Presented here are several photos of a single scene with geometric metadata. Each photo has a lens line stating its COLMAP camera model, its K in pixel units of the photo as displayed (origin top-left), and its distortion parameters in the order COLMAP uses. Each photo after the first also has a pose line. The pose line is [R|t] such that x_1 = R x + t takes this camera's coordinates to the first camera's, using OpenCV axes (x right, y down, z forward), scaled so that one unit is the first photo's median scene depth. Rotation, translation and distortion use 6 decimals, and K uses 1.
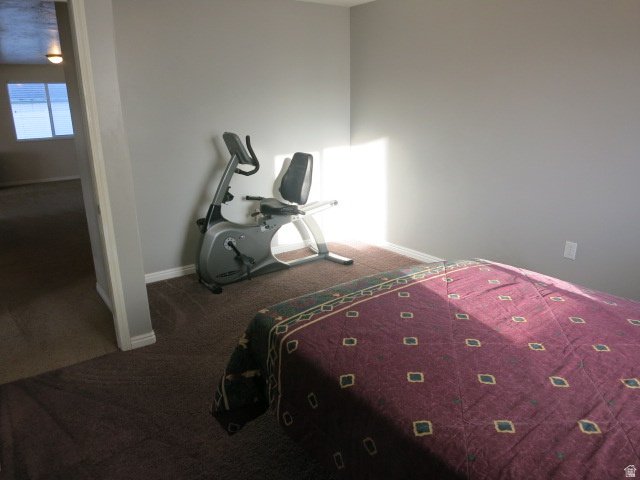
lens RADIAL K [[458.1, 0, 320.0], [0, 458.1, 240.0], [0, 0, 1]] dist [-0.032132, -0.002066]
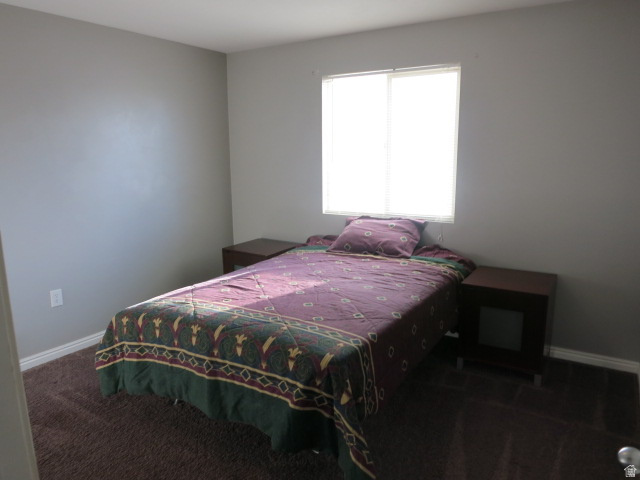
lens RADIAL K [[458.1, 0, 320.0], [0, 458.1, 240.0], [0, 0, 1]] dist [-0.032132, -0.002066]
pose [[-0.355064, -0.161688, 0.920753, -0.917789], [0.281073, 0.920893, 0.270100, -0.326323], [-0.891587, 0.354701, -0.281530, 1.115627]]
